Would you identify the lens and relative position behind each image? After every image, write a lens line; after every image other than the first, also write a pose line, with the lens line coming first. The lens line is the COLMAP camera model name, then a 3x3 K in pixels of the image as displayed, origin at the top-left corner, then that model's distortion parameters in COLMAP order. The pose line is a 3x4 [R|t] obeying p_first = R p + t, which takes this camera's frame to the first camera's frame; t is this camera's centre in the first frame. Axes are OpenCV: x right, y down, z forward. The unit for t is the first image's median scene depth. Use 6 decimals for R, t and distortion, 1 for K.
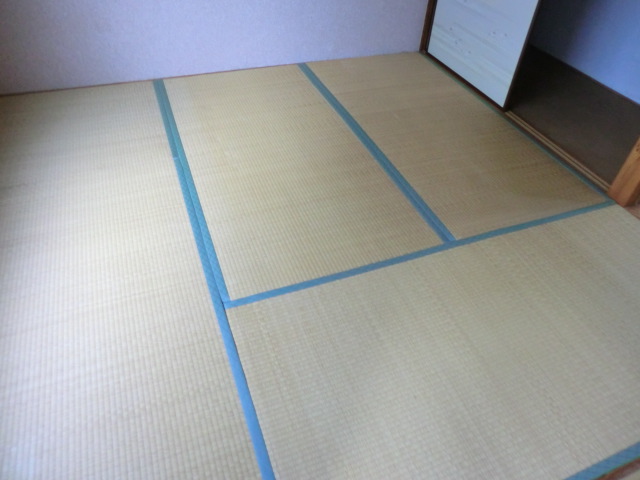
lens RADIAL K [[480.5, 0, 330.1], [0, 480.5, 227.6], [0, 0, 1]] dist [-0.103127, 0.127026]
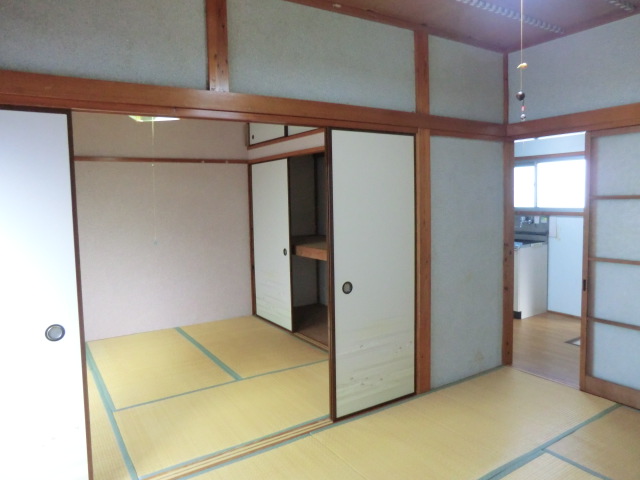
lens RADIAL K [[472.0, 0, 327.9], [0, 472.0, 229.6], [0, 0, 1]] dist [-0.101859, 0.123418]
pose [[0.978397, -0.097884, 0.182092, 0.230055], [0.188274, 0.785699, -0.589262, 0.528721], [-0.085390, 0.610816, 0.787155, -0.638921]]
